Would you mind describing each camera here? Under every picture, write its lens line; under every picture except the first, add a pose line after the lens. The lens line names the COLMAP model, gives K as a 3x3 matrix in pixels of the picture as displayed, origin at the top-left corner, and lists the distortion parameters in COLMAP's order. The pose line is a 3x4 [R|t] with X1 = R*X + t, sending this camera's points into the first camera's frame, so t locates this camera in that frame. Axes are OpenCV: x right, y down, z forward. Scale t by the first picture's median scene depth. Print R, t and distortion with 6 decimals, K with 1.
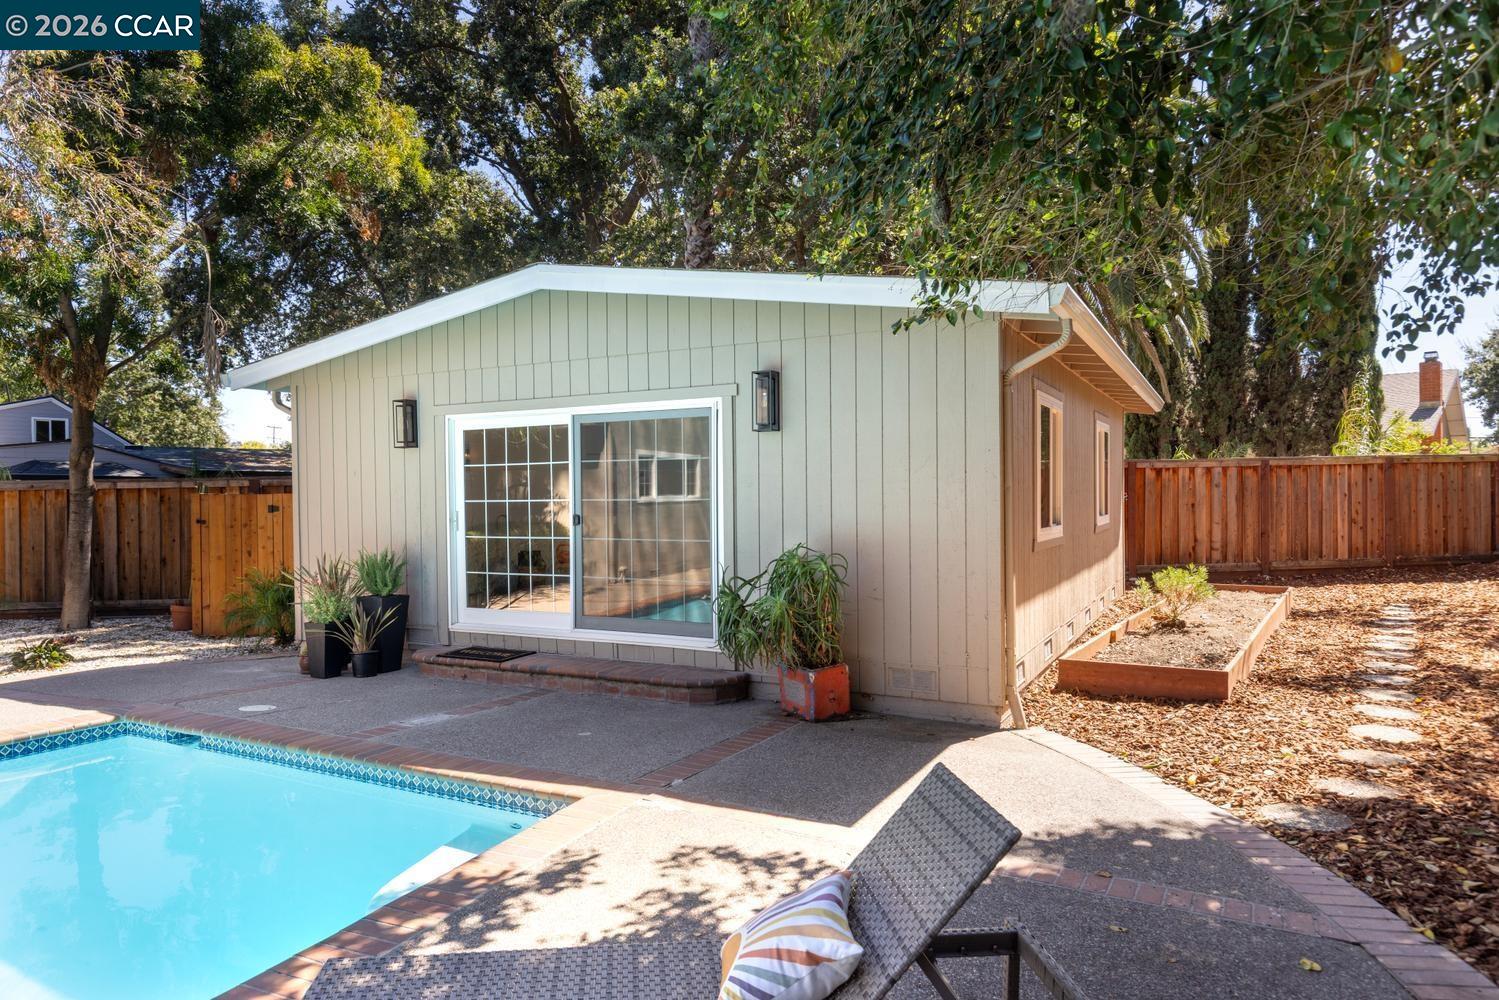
lens RADIAL K [[941.2, 0, 747.9], [0, 941.2, 500.3], [0, 0, 1]] dist [-0.000424, 0.000221]
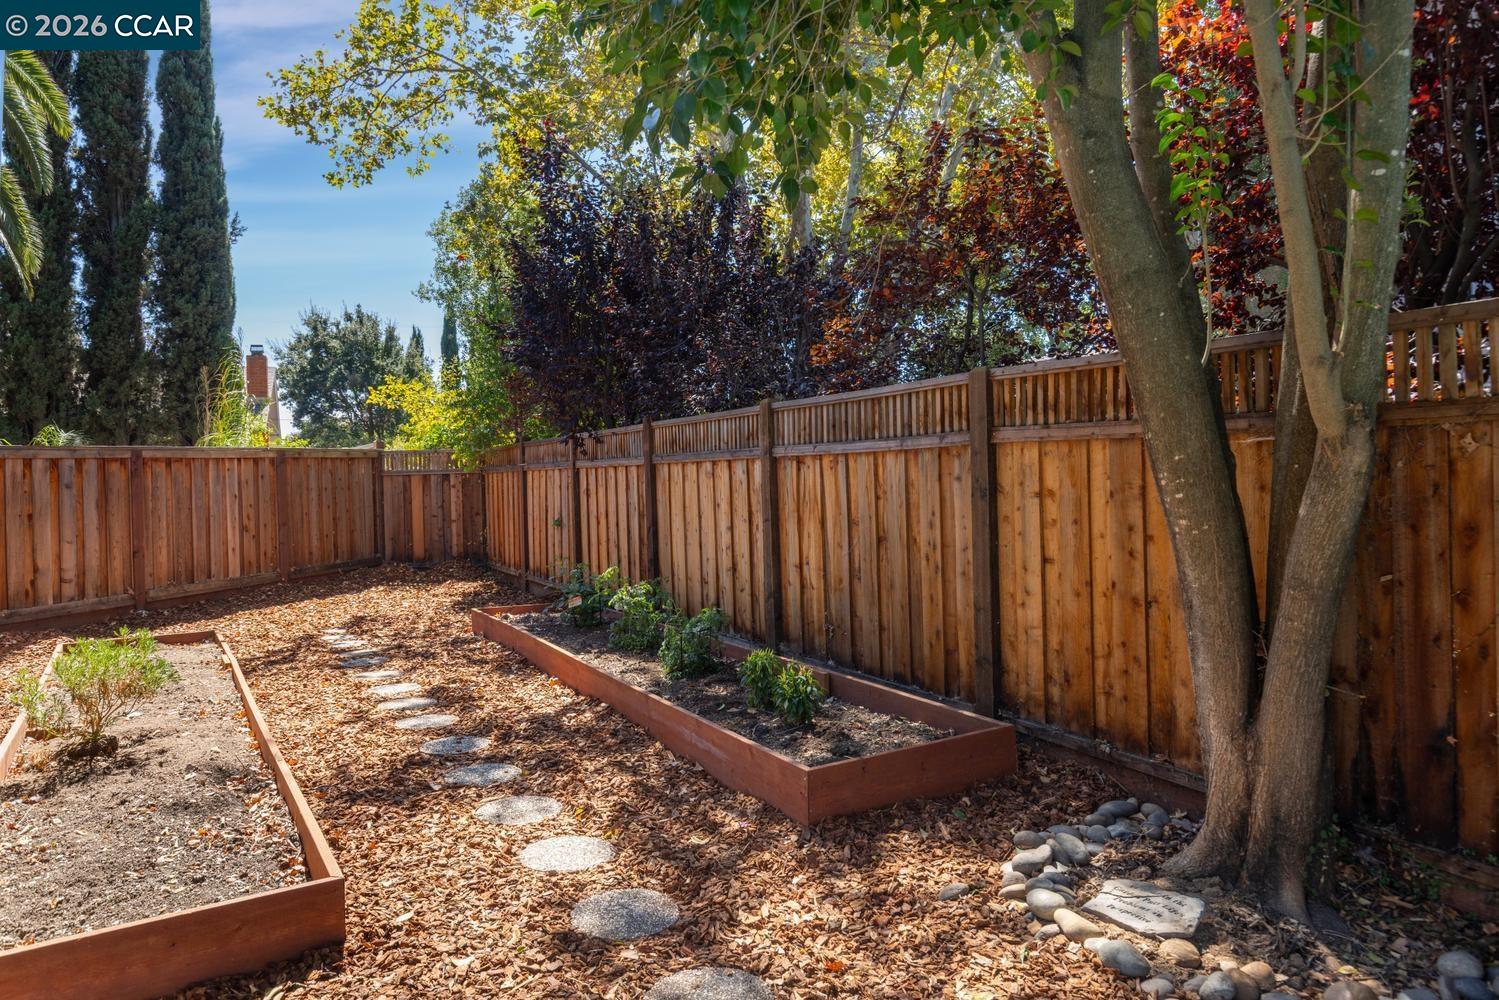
lens RADIAL K [[973.7, 0, 744.9], [0, 973.7, 487.8], [0, 0, 1]] dist [0.001299, -0.002122]
pose [[0.425073, -0.010547, 0.905098, 0.072525], [0.022882, 0.999738, 0.000903, -0.003914], [-0.904870, 0.020327, 0.425203, 0.259660]]
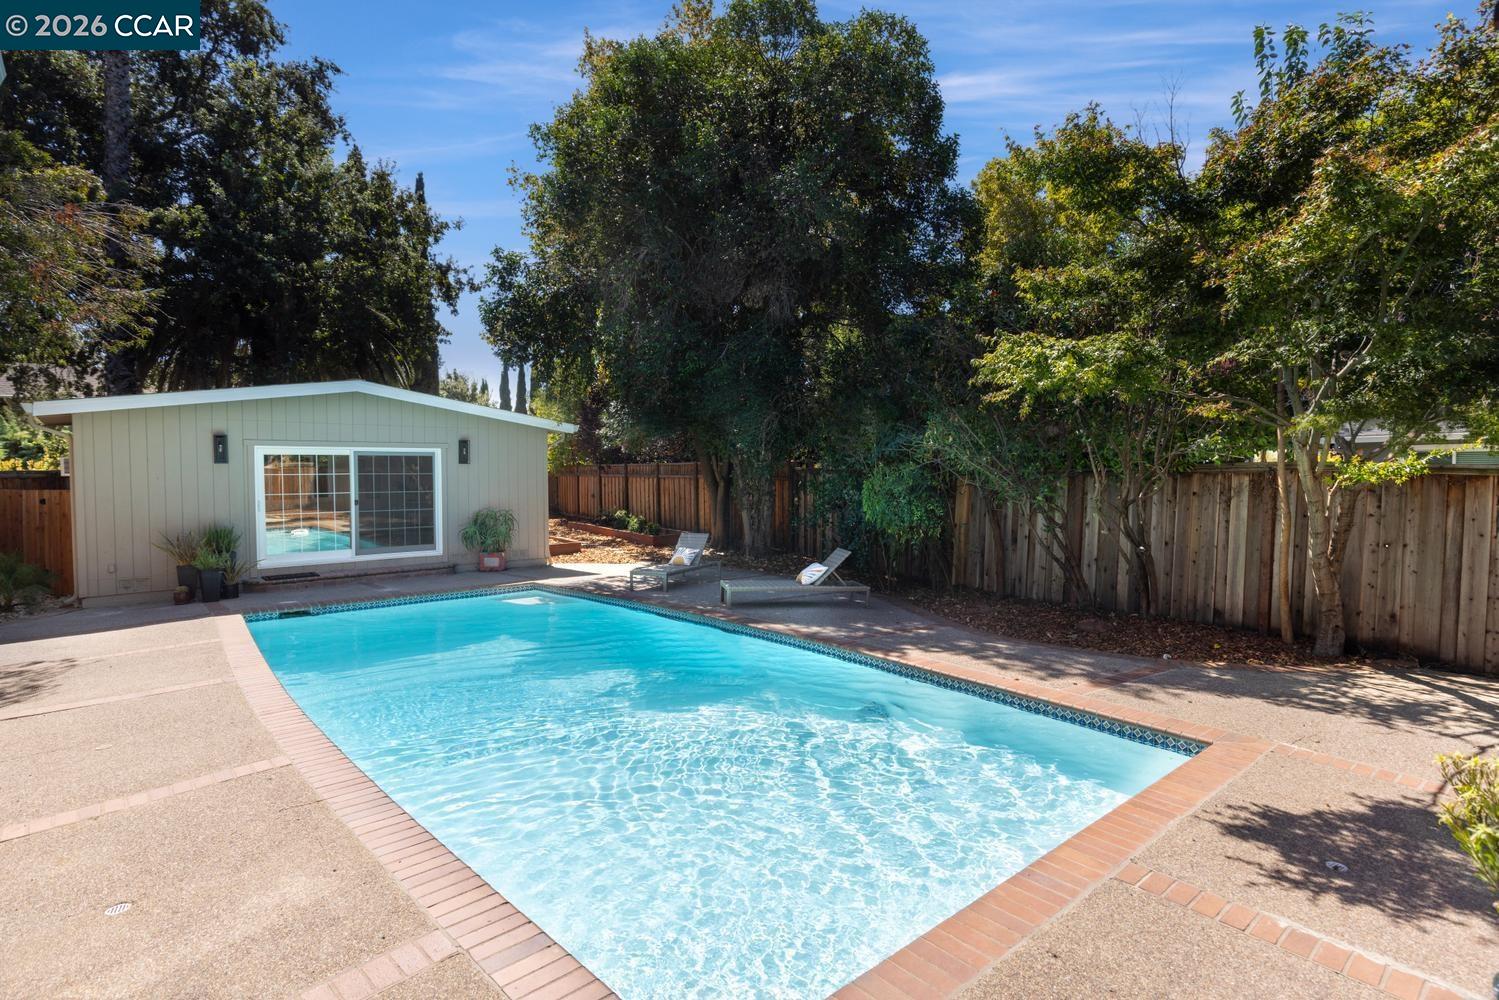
lens RADIAL K [[734.9, 0, 750.3], [0, 734.9, 504.3], [0, 0, 1]] dist [-0.000009, 0.000054]
pose [[0.363851, -0.033129, 0.930868, -0.668365], [0.003189, 0.999406, 0.034322, -0.013914], [-0.931452, -0.009519, 0.363740, -0.186225]]
